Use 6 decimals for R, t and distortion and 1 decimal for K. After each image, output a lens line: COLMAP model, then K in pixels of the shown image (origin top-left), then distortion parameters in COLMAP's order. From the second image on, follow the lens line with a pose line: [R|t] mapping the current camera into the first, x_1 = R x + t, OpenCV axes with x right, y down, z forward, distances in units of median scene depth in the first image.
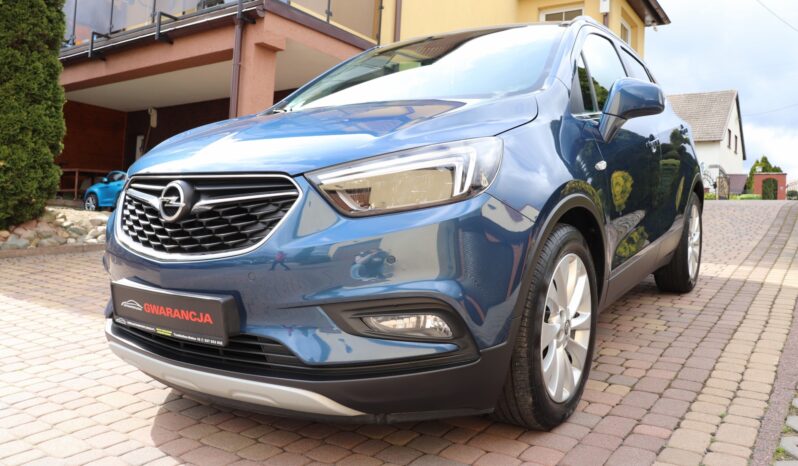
lens RADIAL K [[651.8, 0, 399.0], [0, 651.8, 233.0], [0, 0, 1]] dist [-0.174628, 0.154207]
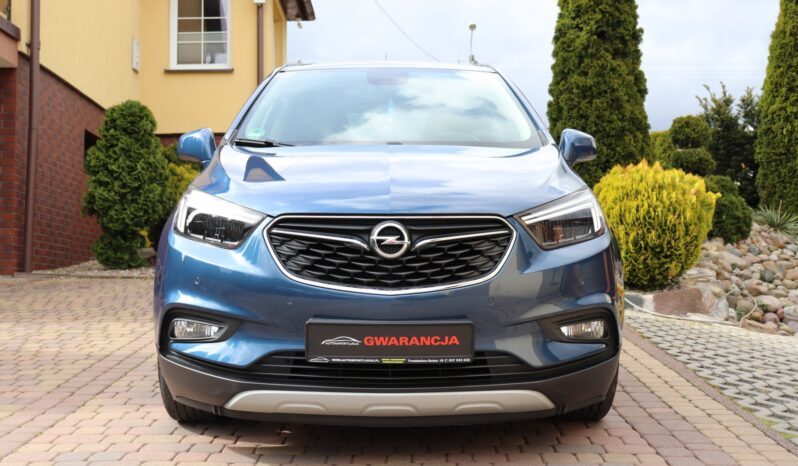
lens RADIAL K [[921.9, 0, 399.0], [0, 921.9, 233.0], [0, 0, 1]] dist [0.006868, 0.024349]
pose [[0.821439, -0.012264, 0.570165, -0.986142], [0.043797, 0.998173, -0.041628, 0.003848], [-0.568613, 0.059166, 0.820475, -0.236263]]
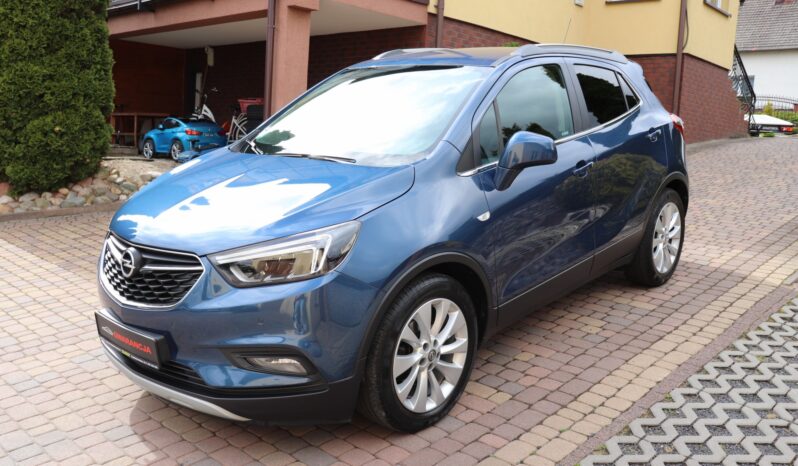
lens RADIAL K [[709.0, 0, 407.8], [0, 709.0, 235.0], [0, 0, 1]] dist [-0.142452, 0.131434]
pose [[0.990234, 0.028452, -0.136480, 0.367423], [-0.009893, 0.990826, 0.134783, -0.256524], [0.139062, -0.132117, 0.981431, -0.322884]]
